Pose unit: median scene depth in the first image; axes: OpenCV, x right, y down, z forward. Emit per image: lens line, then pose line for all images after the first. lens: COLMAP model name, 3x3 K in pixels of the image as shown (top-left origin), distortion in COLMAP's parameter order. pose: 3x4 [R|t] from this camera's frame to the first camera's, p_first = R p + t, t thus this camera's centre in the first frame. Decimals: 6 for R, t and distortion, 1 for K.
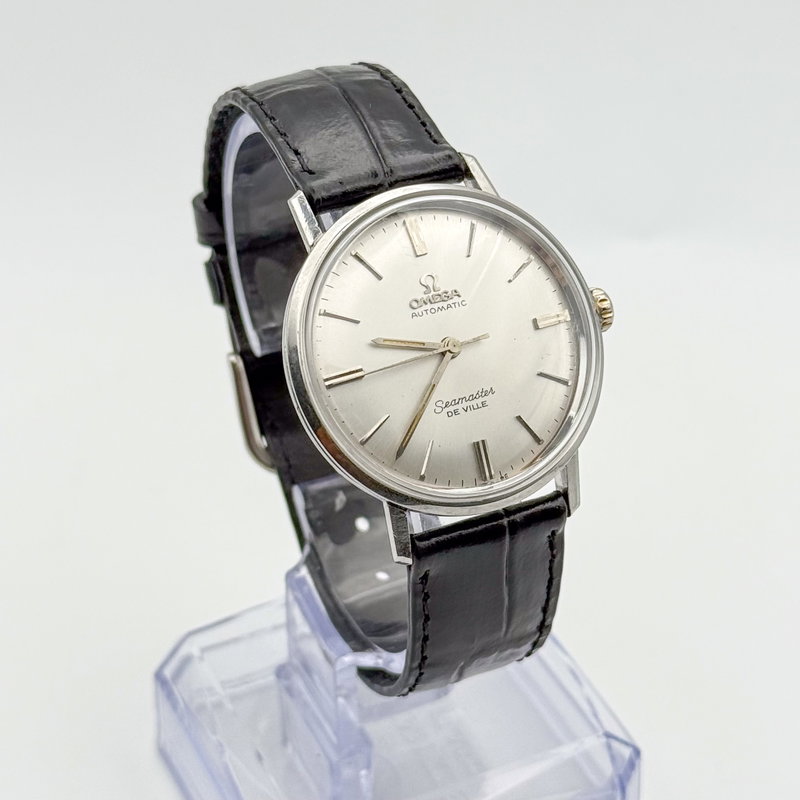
lens RADIAL K [[2399.6, 0, 400.0], [0, 2399.6, 400.0], [0, 0, 1]] dist [0.084233, 0.103809]
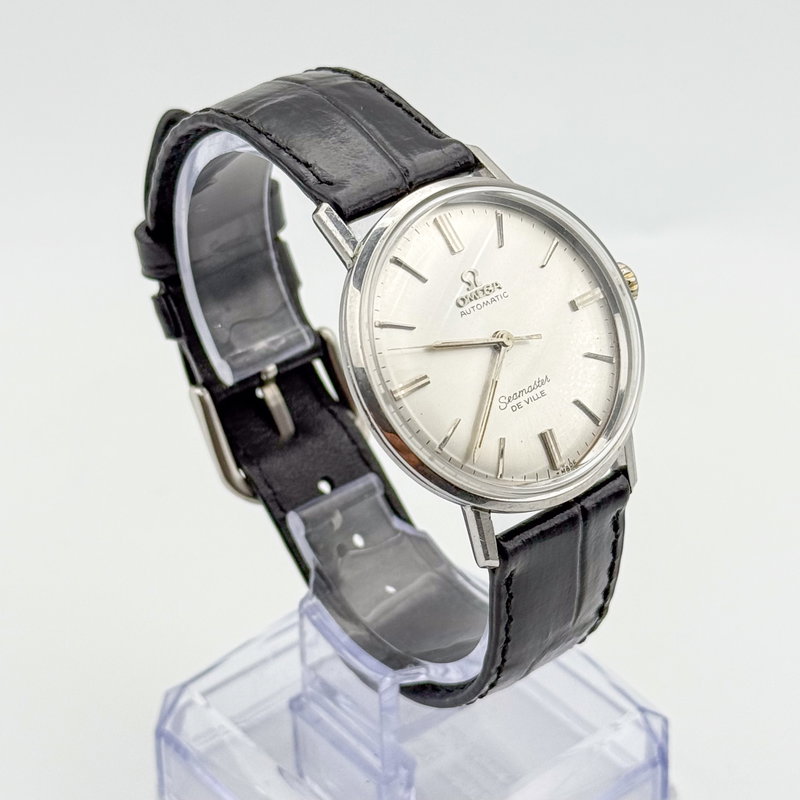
lens RADIAL K [[2399.6, 0, 400.0], [0, 2399.6, 400.0], [0, 0, 1]] dist [0.084233, 0.103809]
pose [[0.968030, -0.146937, 0.203291, -0.215233], [0.147629, 0.988972, 0.011840, -0.015458], [-0.202789, 0.018550, 0.979047, 0.049147]]
